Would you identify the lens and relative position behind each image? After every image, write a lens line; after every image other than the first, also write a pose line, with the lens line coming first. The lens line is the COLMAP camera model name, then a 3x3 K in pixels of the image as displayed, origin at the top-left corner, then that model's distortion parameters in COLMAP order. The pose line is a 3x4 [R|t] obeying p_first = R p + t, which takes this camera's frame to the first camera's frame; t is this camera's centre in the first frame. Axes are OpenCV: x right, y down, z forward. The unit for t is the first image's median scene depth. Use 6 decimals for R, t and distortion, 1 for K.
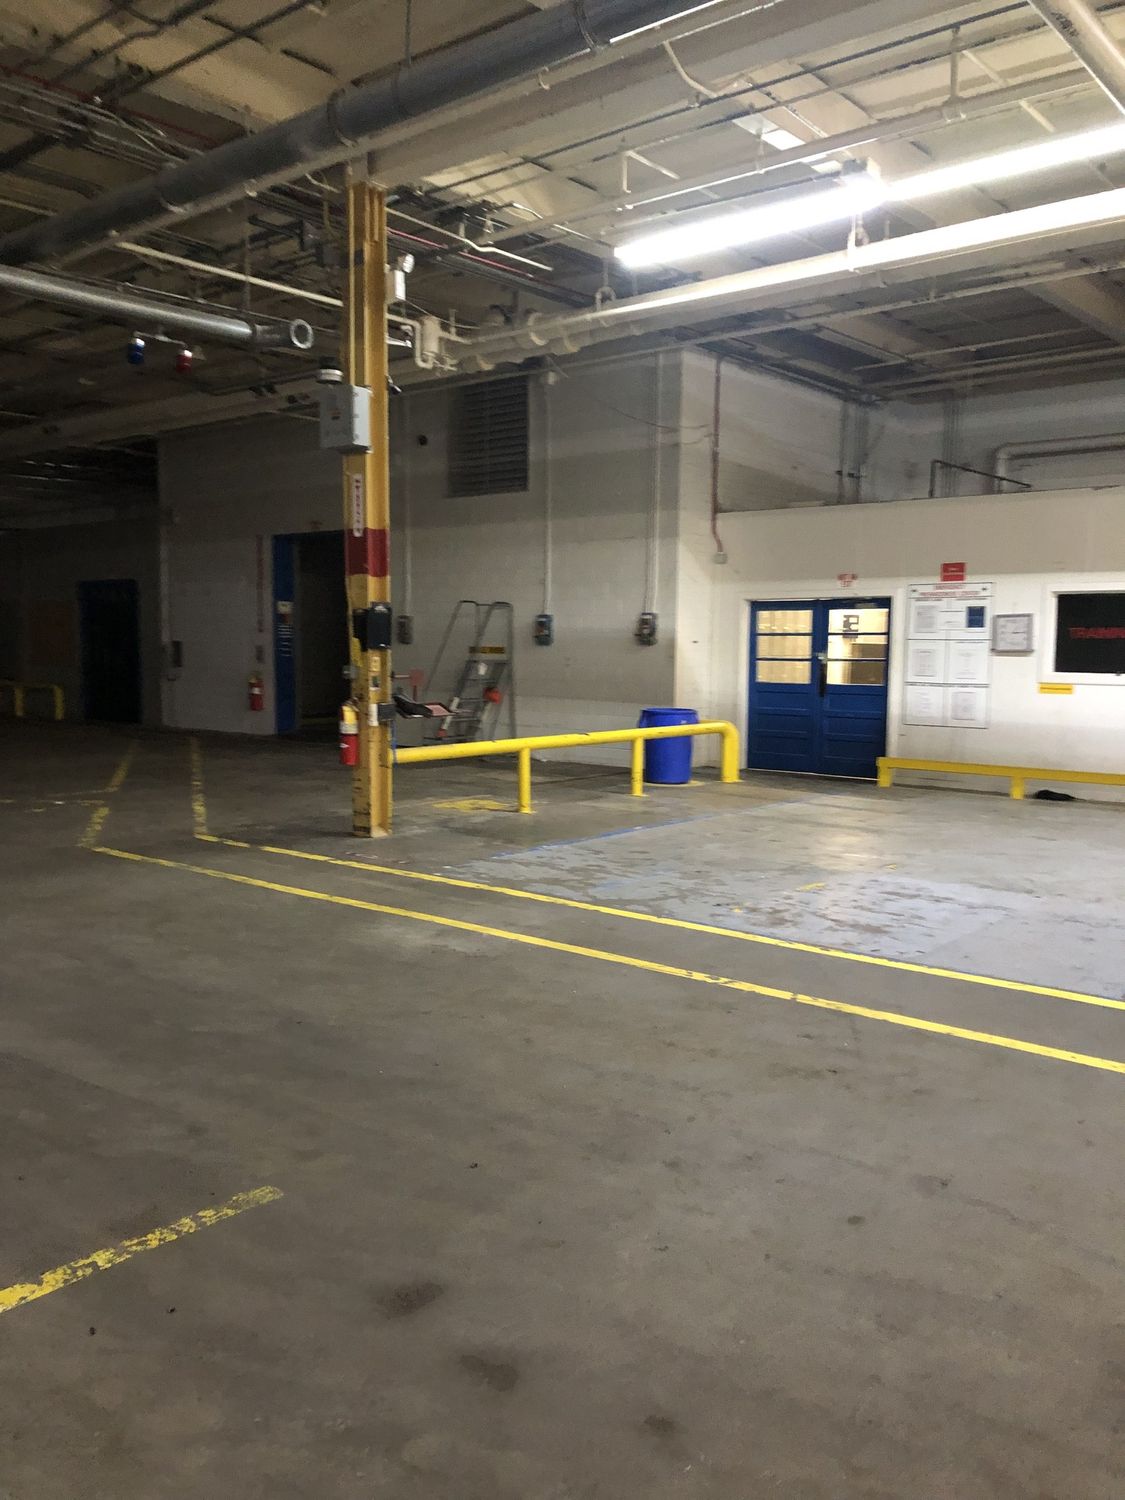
lens RADIAL K [[1225.2, 0, 561.1], [0, 1225.2, 761.4], [0, 0, 1]] dist [0.030738, -0.039446]
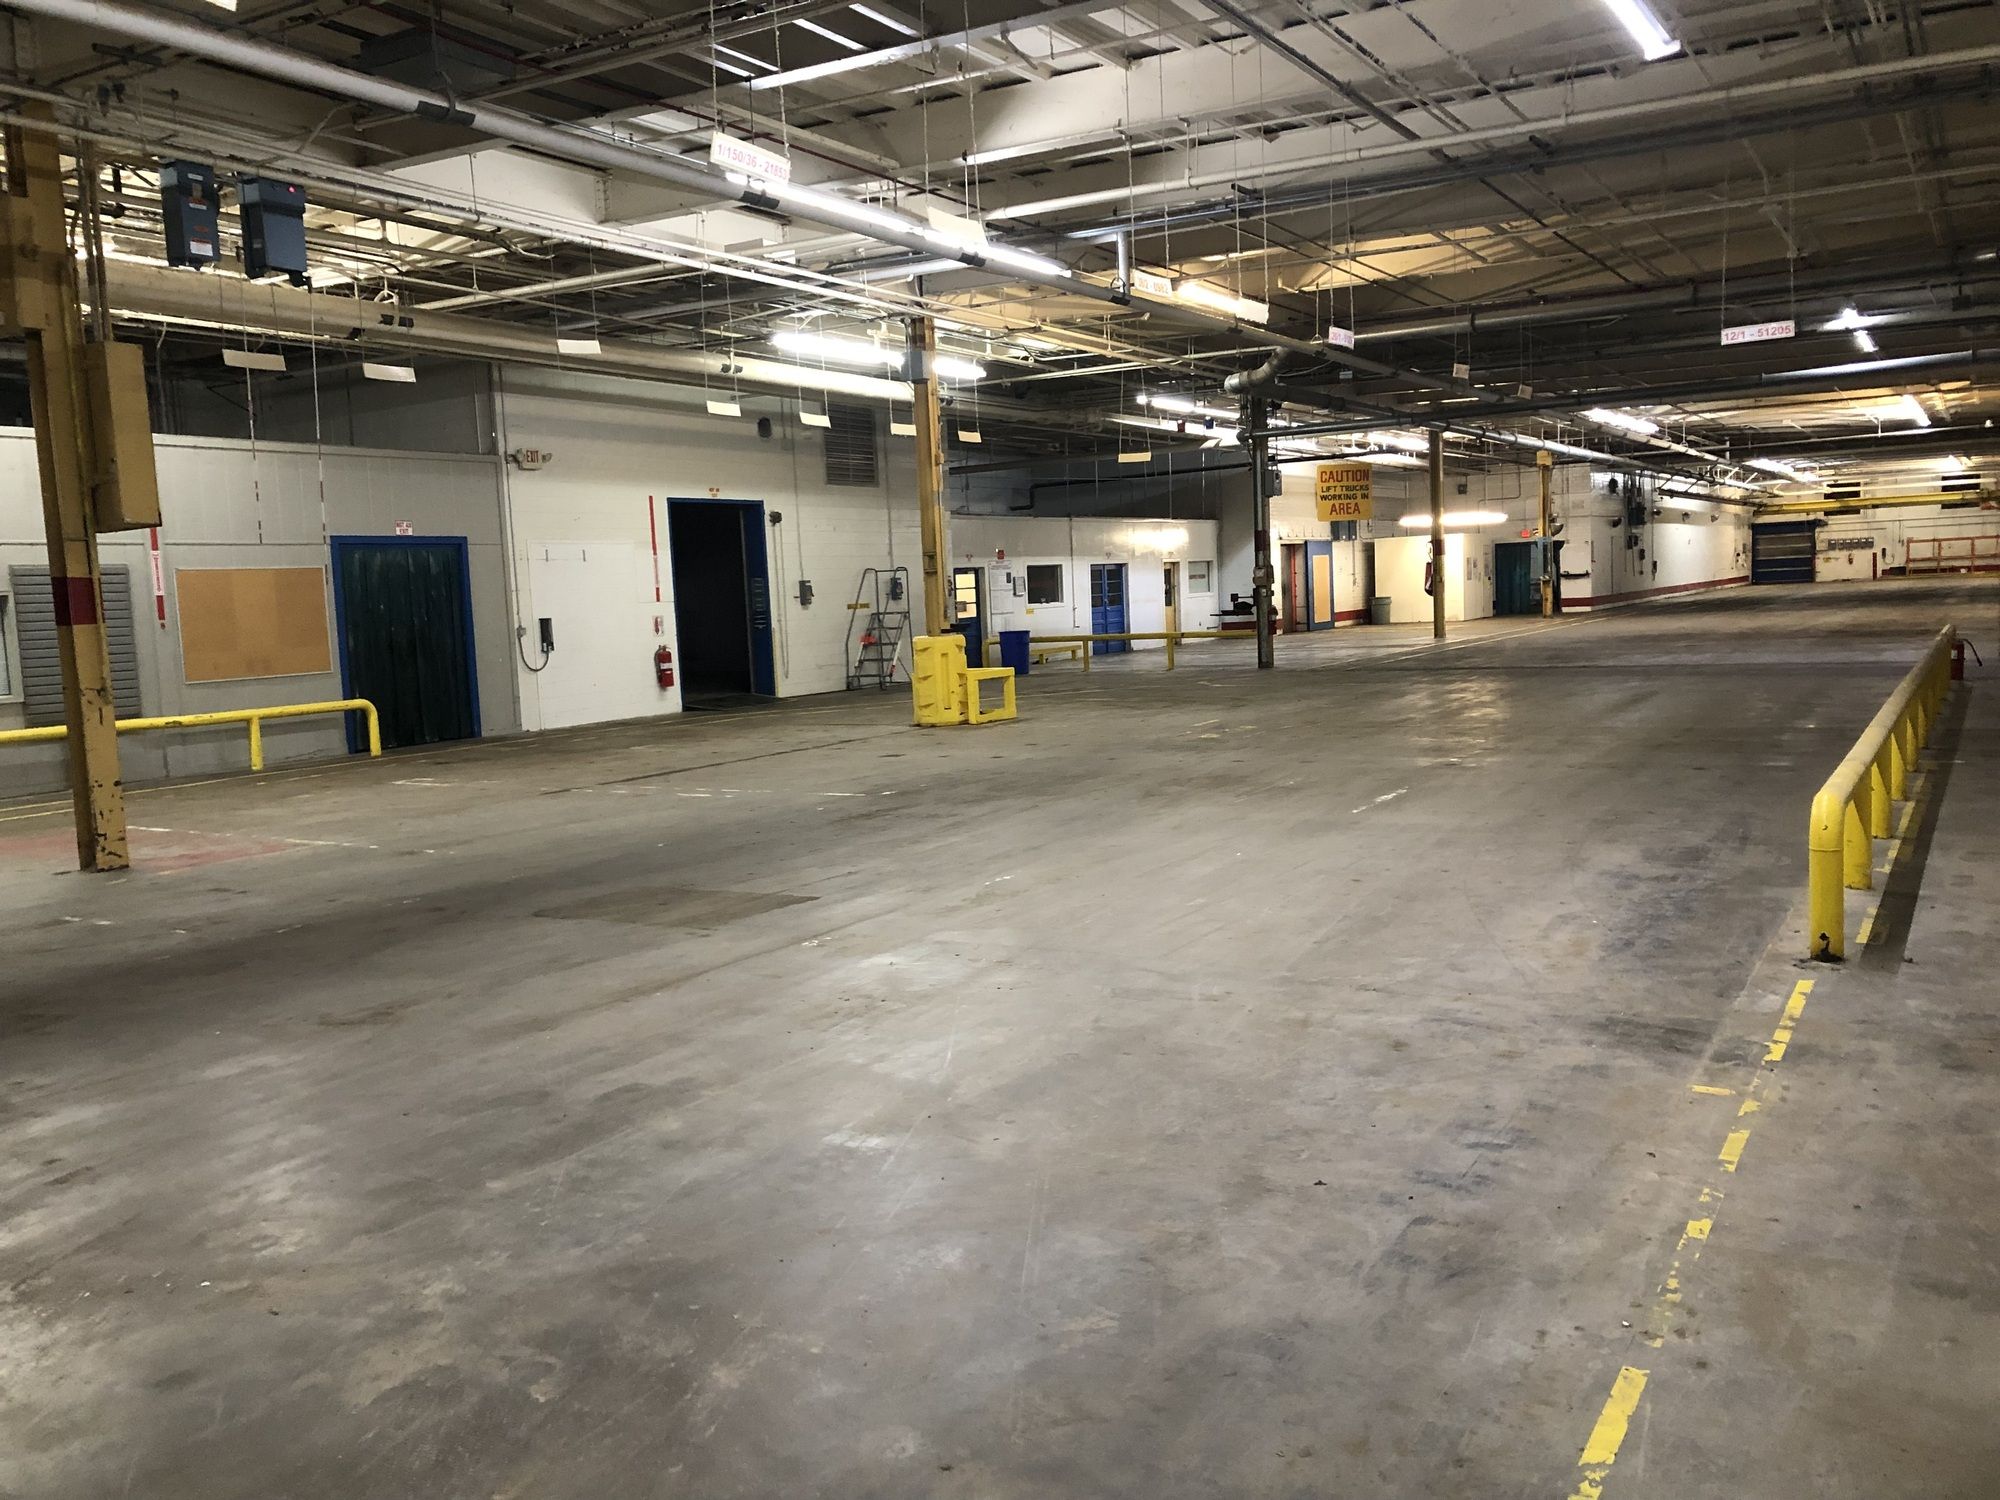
lens RADIAL K [[1633.6, 0, 979.8], [0, 1633.6, 759.1], [0, 0, 1]] dist [0.030738, -0.039446]
pose [[-0.146665, -0.096433, 0.984475, -2.551028], [0.152428, 0.981147, 0.118815, -0.167955], [-0.977372, 0.167487, -0.129201, 1.600804]]
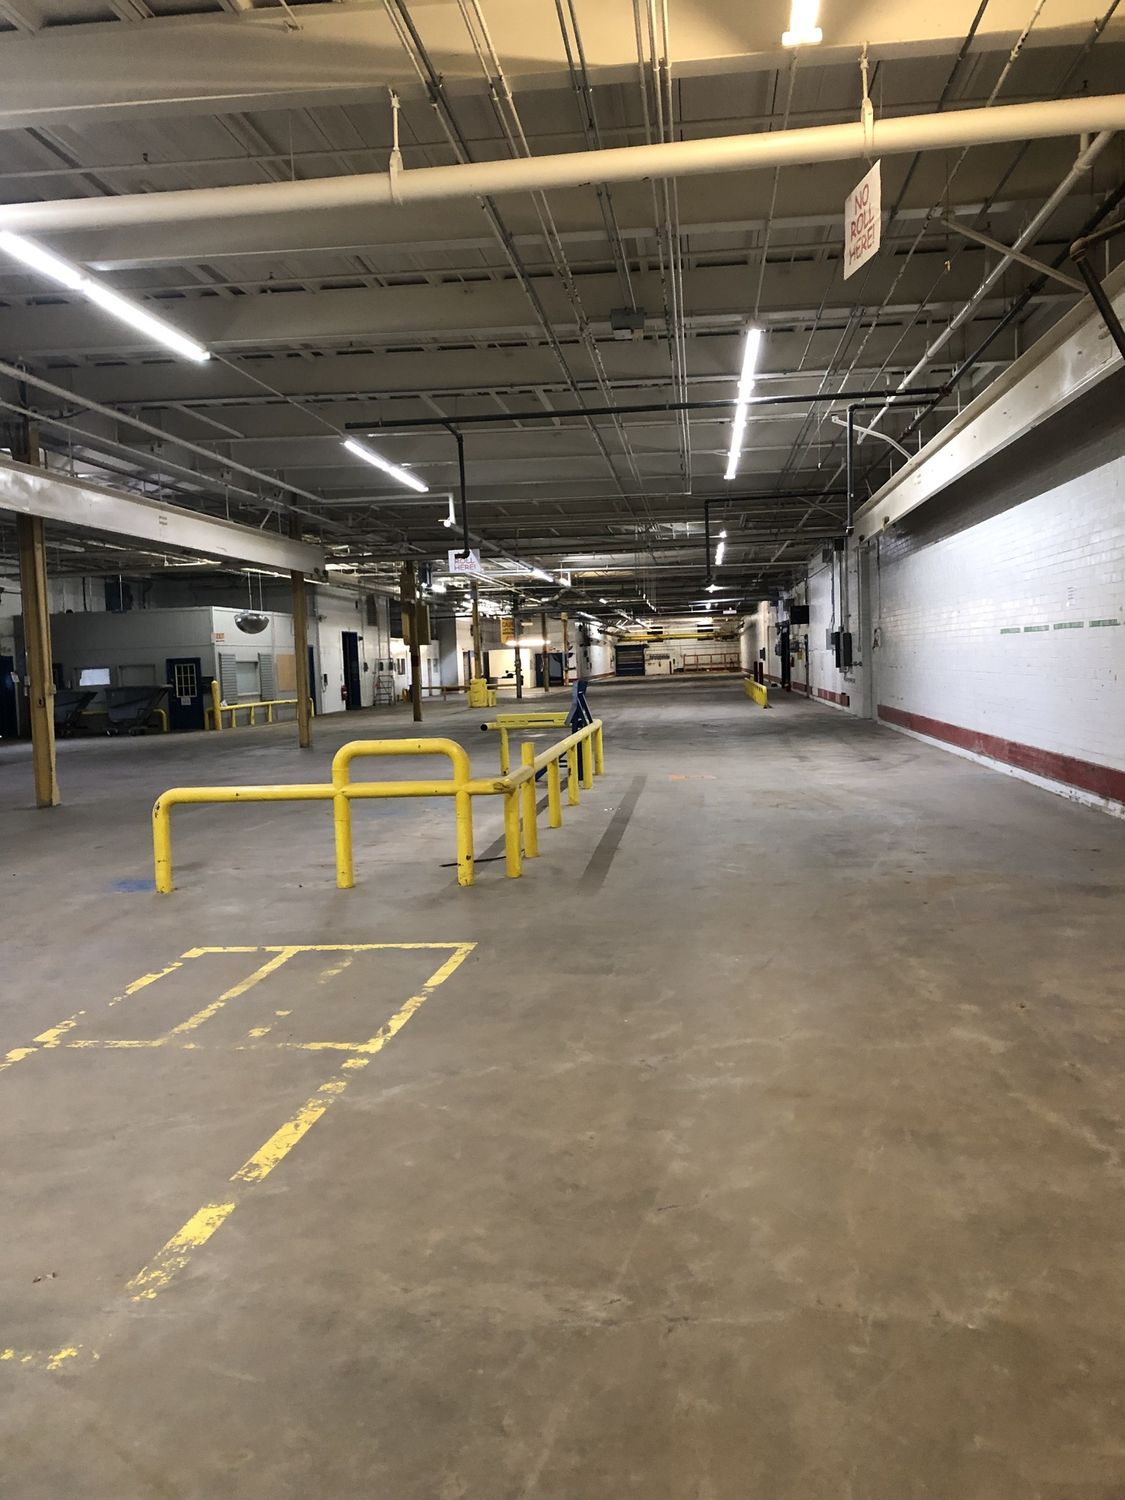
lens RADIAL K [[1225.2, 0, 566.0], [0, 1225.2, 750.4], [0, 0, 1]] dist [0.030738, -0.039446]
pose [[-0.559848, -0.039522, 0.827652, -4.383112], [0.125892, 0.983209, 0.132107, -0.366708], [-0.818976, 0.178155, -0.545472, 3.428284]]
